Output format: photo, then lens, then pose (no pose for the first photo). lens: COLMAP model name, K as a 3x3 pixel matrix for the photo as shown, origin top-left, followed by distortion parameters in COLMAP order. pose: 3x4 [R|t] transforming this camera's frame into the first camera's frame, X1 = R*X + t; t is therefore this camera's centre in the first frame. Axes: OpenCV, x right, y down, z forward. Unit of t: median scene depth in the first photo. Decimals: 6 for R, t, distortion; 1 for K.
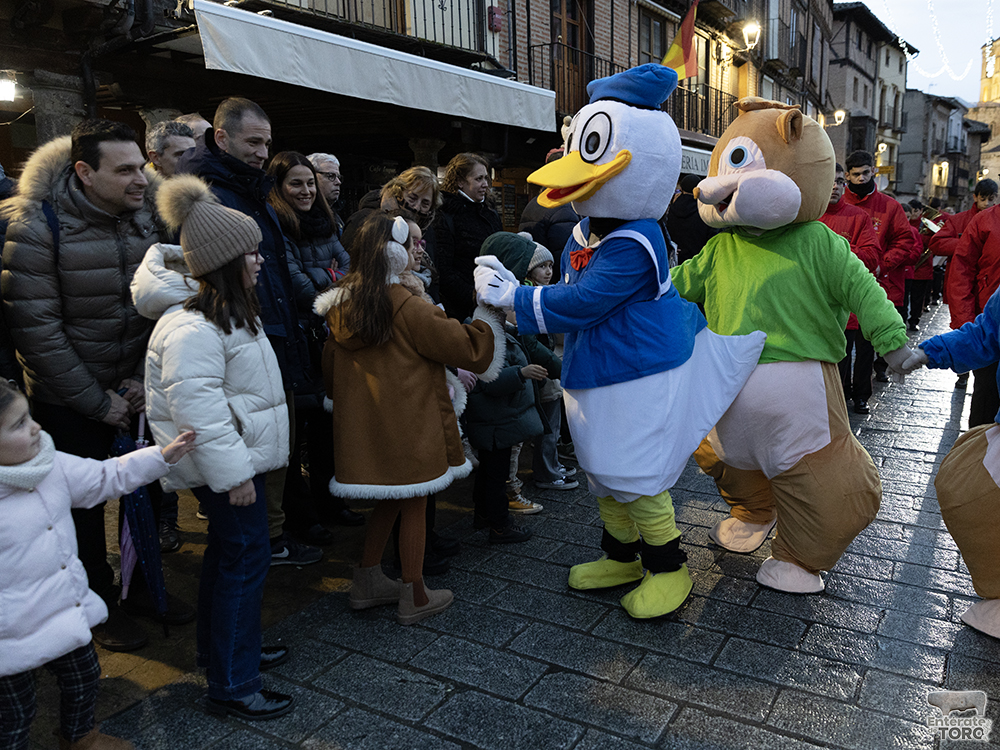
lens RADIAL K [[791.9, 0, 508.9], [0, 791.9, 371.1], [0, 0, 1]] dist [-0.000076, 0.004789]
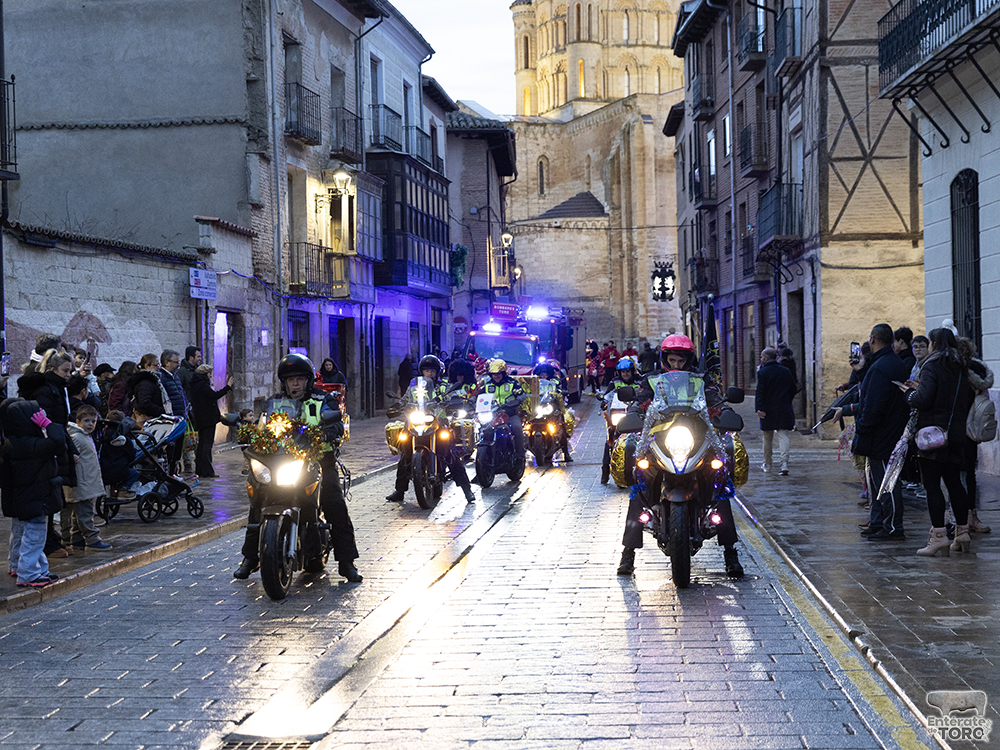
lens RADIAL K [[1436.9, 0, 460.4], [0, 1436.9, 393.8], [0, 0, 1]] dist [0.002143, 0.000000]
pose [[0.903728, -0.001984, 0.428103, 0.885155], [0.075011, 0.985253, -0.153785, -0.241028], [-0.421485, 0.171092, 0.890549, 1.279950]]
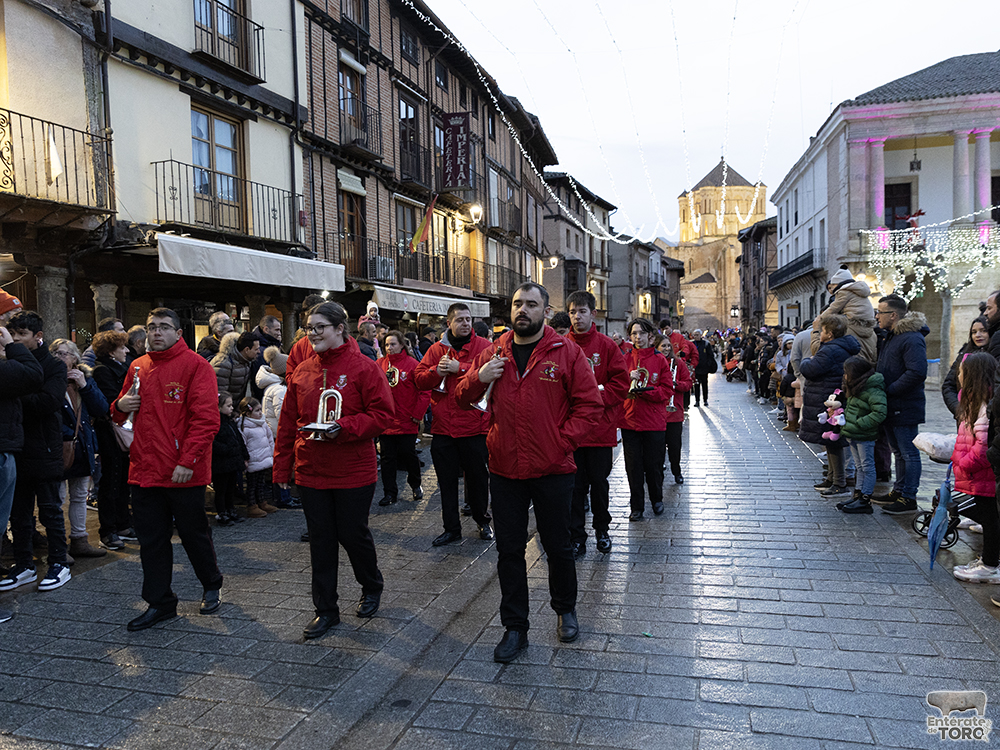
lens RADIAL K [[819.5, 0, 472.1], [0, 819.5, 378.7], [0, 0, 1]] dist [0.009984, 0.014826]
pose [[0.968197, -0.011698, 0.249917, -0.049985], [0.046234, 0.990068, -0.132769, 0.040529], [-0.245881, 0.140102, 0.959121, -0.269103]]
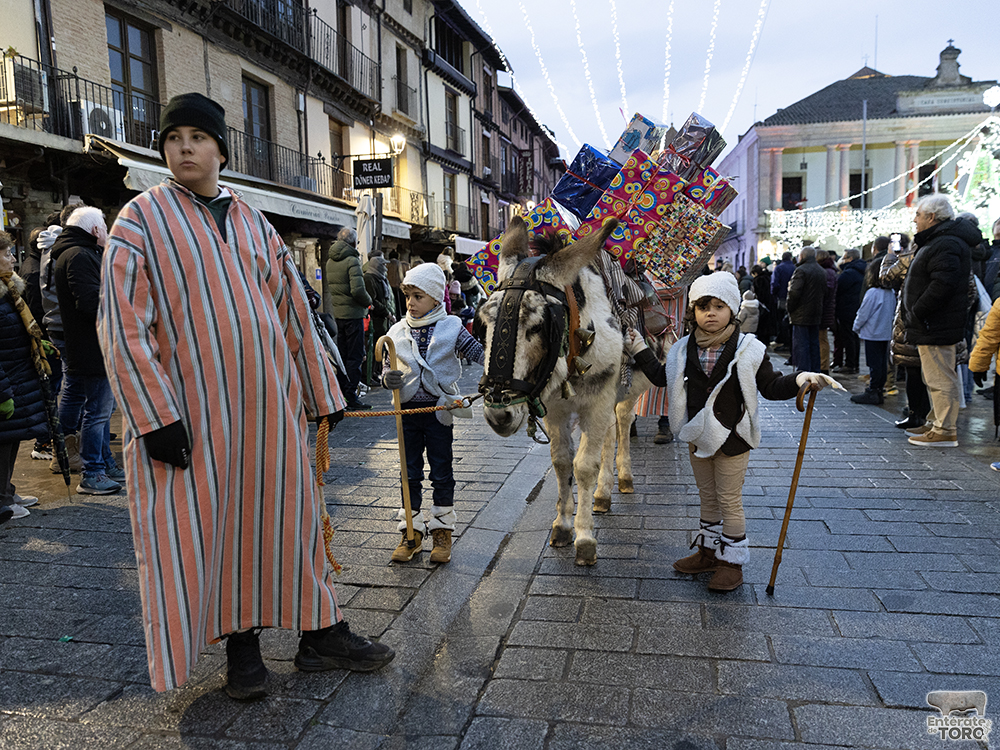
lens RADIAL K [[791.9, 0, 478.8], [0, 791.9, 368.0], [0, 0, 1]] dist [-0.000076, 0.004789]
pose [[0.949774, -0.027435, 0.311731, -0.253553], [0.053472, 0.995727, -0.075284, 0.102969], [-0.308334, 0.088172, 0.947183, -0.572251]]
